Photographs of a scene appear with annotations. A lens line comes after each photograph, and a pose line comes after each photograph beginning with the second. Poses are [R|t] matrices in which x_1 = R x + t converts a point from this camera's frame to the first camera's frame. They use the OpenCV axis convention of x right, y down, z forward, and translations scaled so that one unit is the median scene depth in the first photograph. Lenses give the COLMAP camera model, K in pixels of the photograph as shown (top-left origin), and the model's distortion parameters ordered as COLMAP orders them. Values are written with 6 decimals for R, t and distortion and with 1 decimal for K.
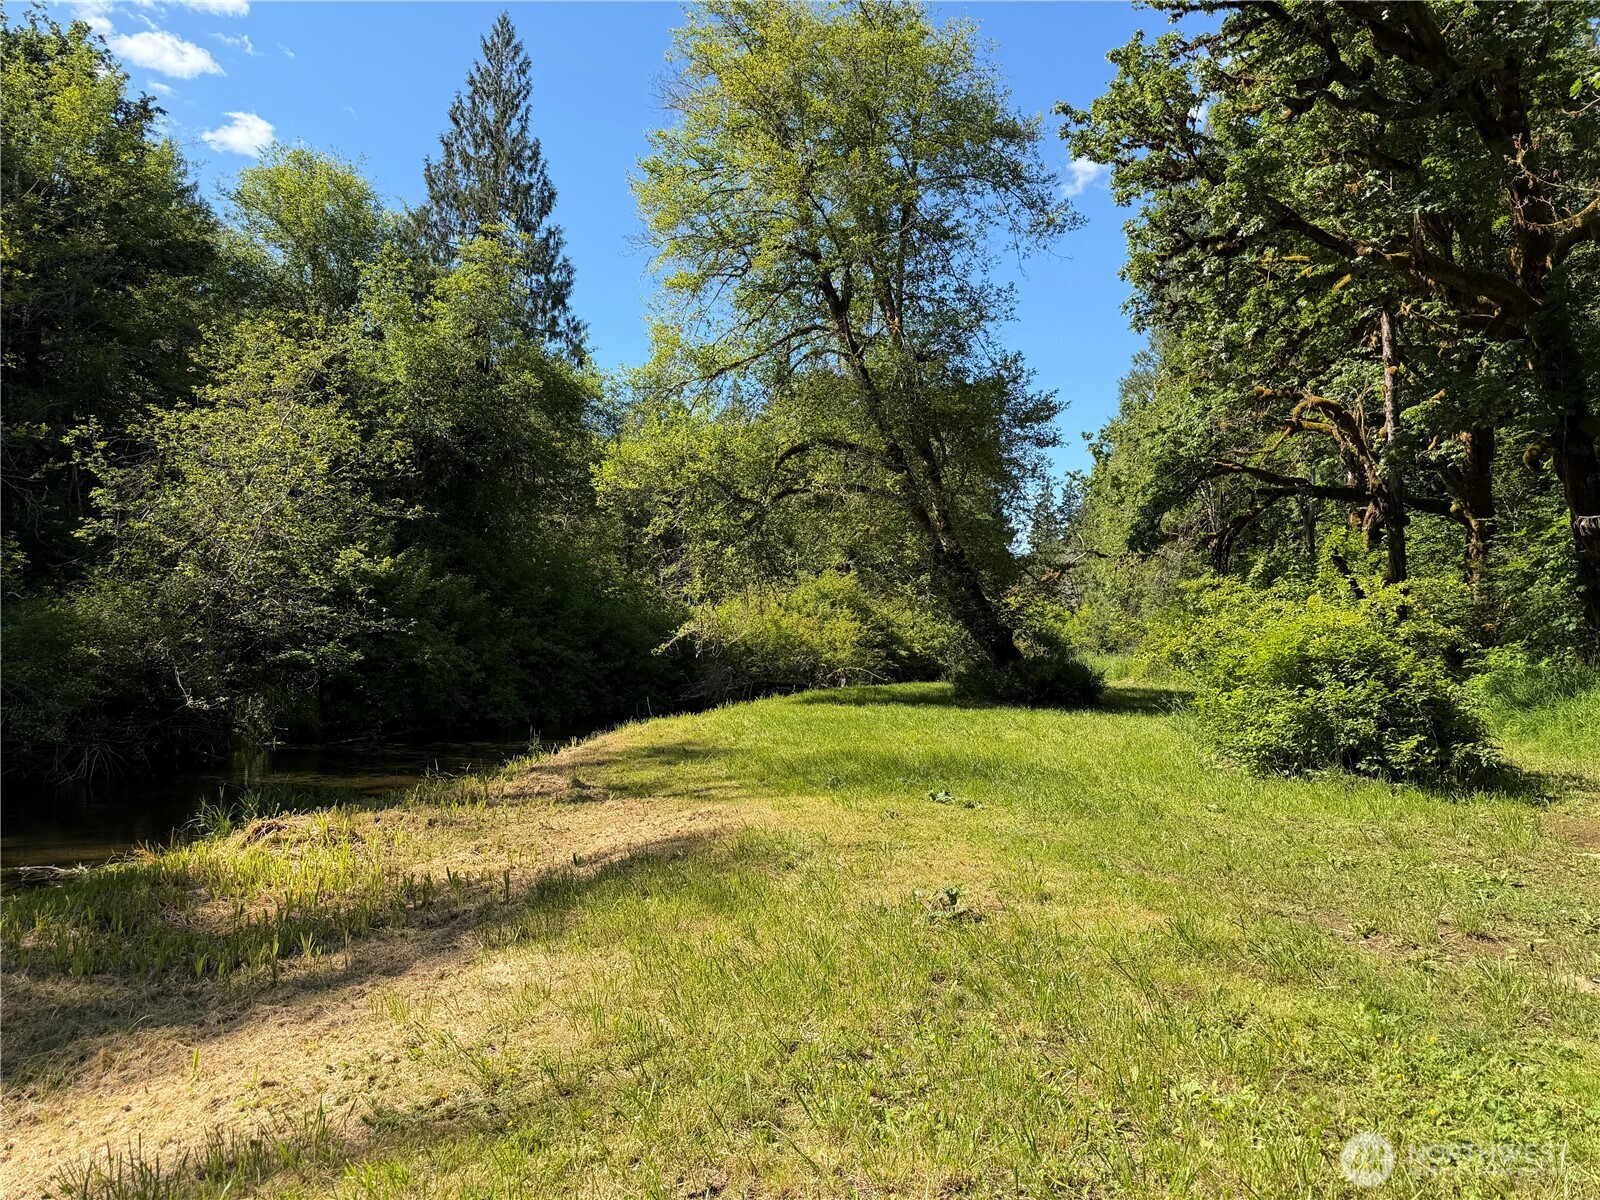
lens RADIAL K [[1129.6, 0, 802.2], [0, 1129.6, 601.4], [0, 0, 1]] dist [0.061617, -0.043849]
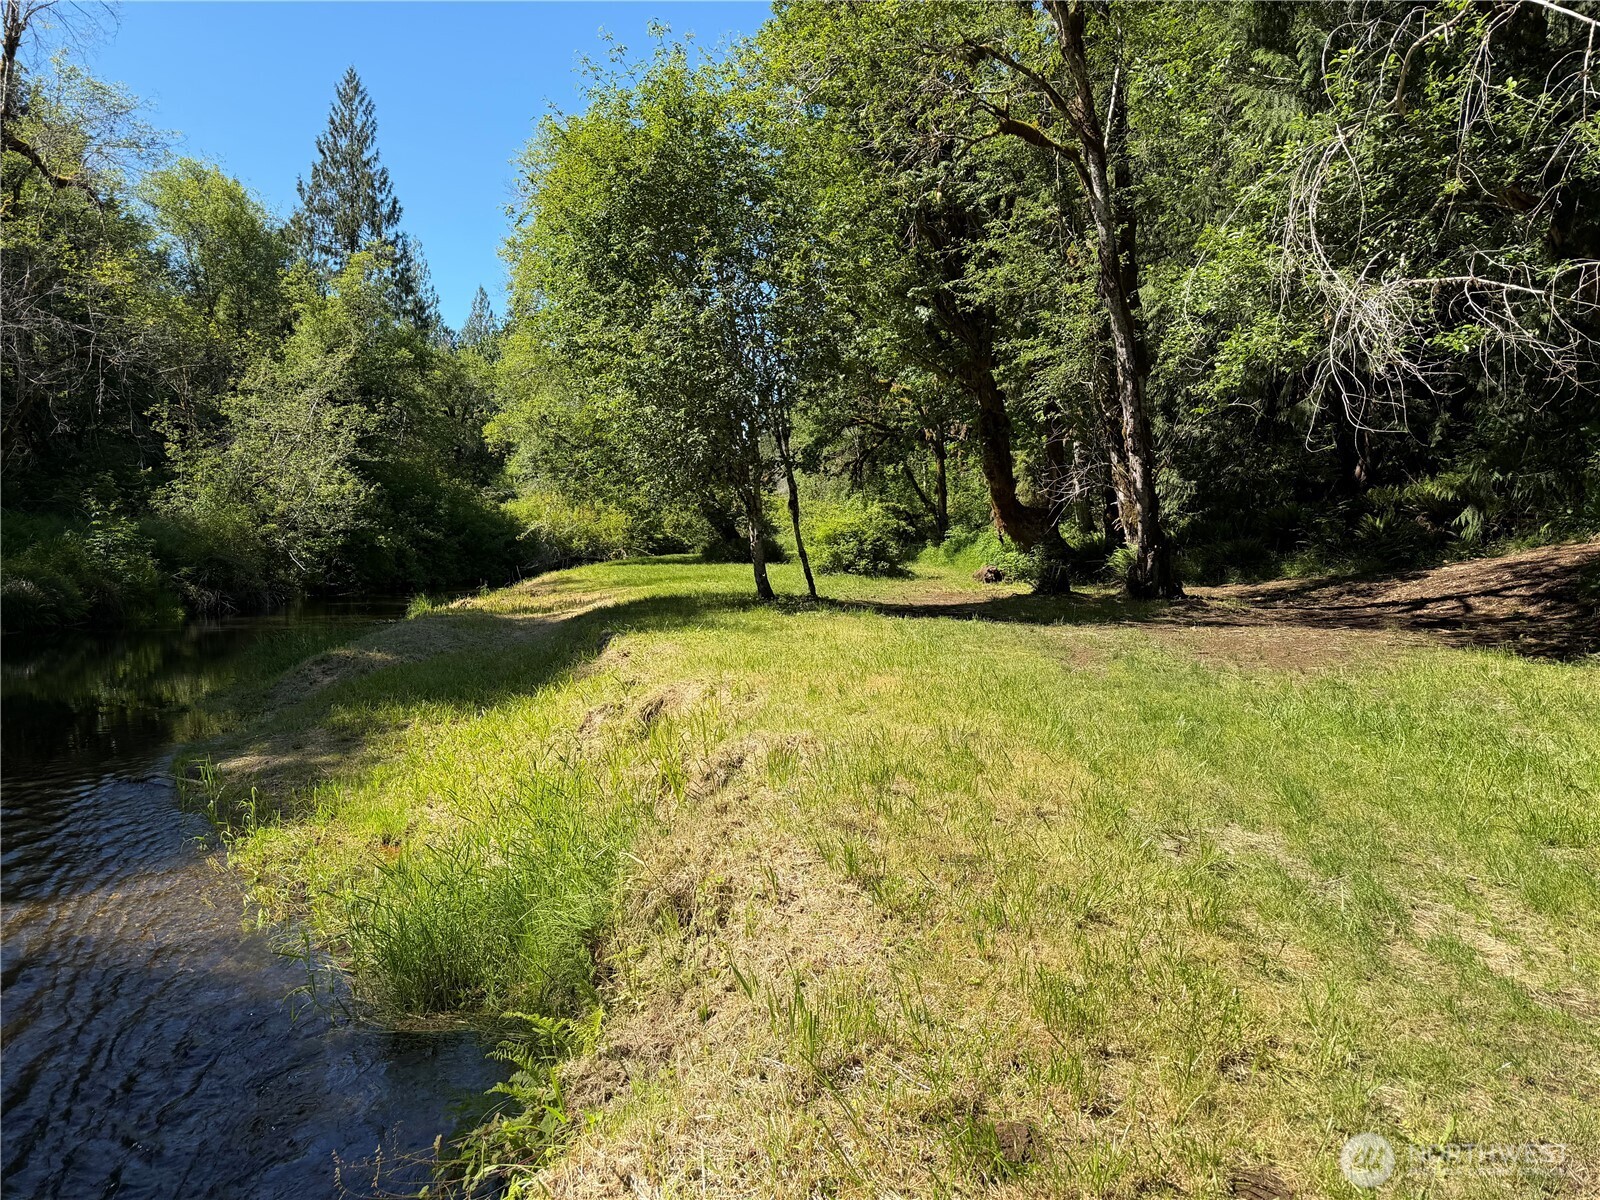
lens RADIAL K [[1129.6, 0, 783.0], [0, 1129.6, 596.9], [0, 0, 1]] dist [0.061617, -0.043849]
pose [[0.975188, -0.035250, 0.218552, -0.157215], [0.013461, 0.994857, 0.100394, -0.041546], [-0.220967, -0.094962, 0.970647, -0.914084]]
